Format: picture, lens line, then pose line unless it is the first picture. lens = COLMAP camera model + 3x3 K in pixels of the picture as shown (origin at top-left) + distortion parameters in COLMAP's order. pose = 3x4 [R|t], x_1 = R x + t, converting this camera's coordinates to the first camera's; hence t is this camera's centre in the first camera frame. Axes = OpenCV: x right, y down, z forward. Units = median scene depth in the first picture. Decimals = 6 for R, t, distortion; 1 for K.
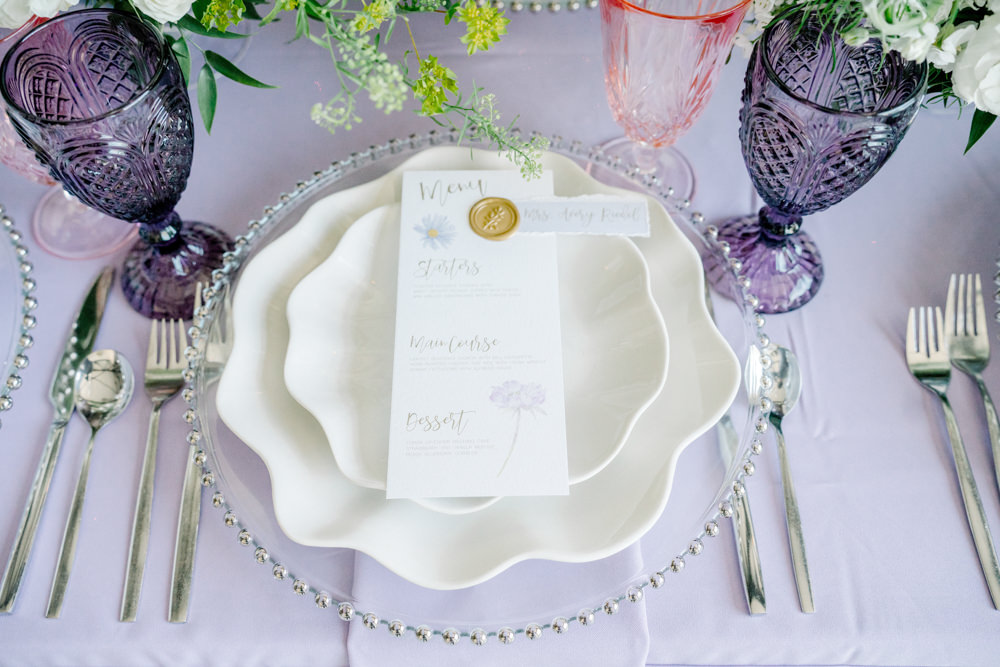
lens RADIAL K [[1046.0, 0, 502.8], [0, 1046.0, 311.2], [0, 0, 1]] dist [-0.124052, 0.368496]
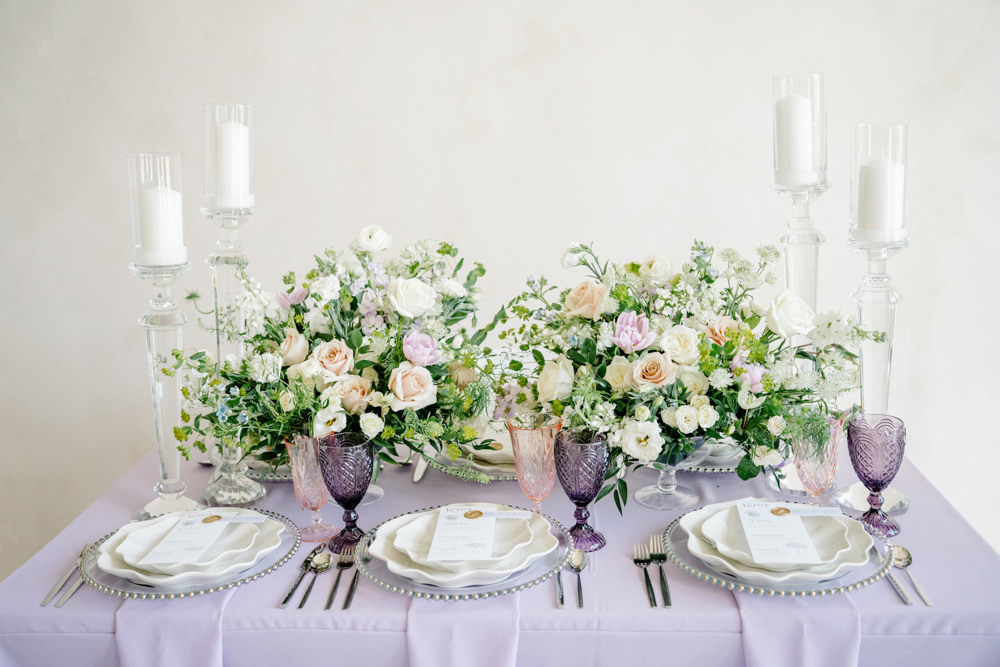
lens RADIAL K [[1059.8, 0, 500.0], [0, 1059.8, 333.5], [0, 0, 1]] dist [-0.032561, 0.017119]
pose [[0.997802, -0.013384, -0.064893, 0.254184], [-0.036336, 0.708446, -0.704829, 1.586934], [0.055407, 0.705638, 0.706403, -1.321587]]
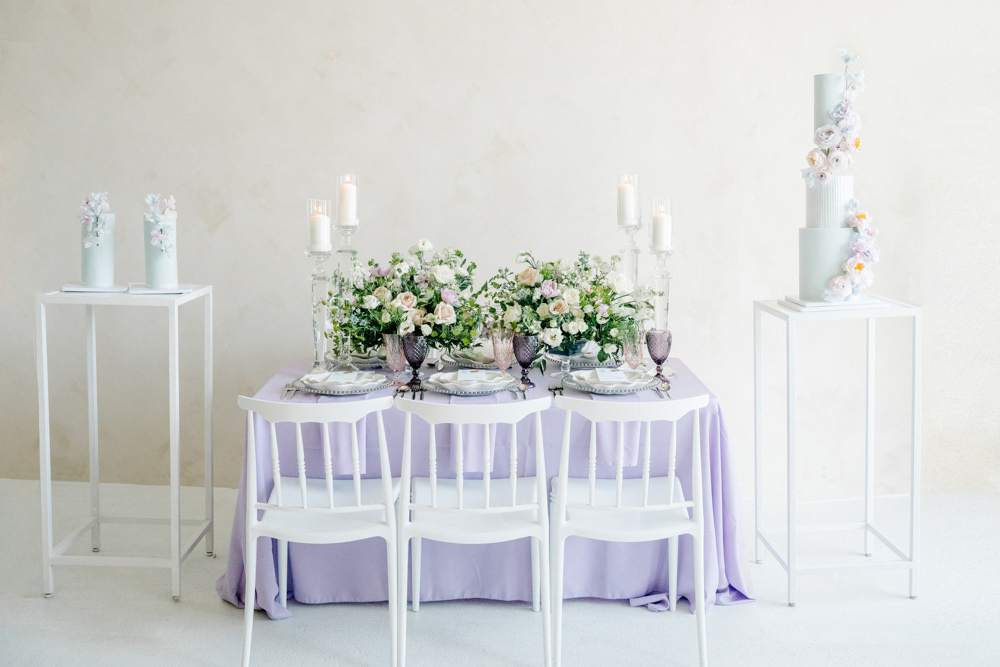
lens RADIAL K [[1079.8, 0, 541.5], [0, 1079.8, 343.3], [0, 0, 1]] dist [-0.023321, 0.013149]
pose [[0.998888, 0.007754, 0.046505, 0.085946], [0.029759, 0.661357, -0.749481, 4.503701], [-0.036568, 0.750031, 0.660391, -3.220243]]
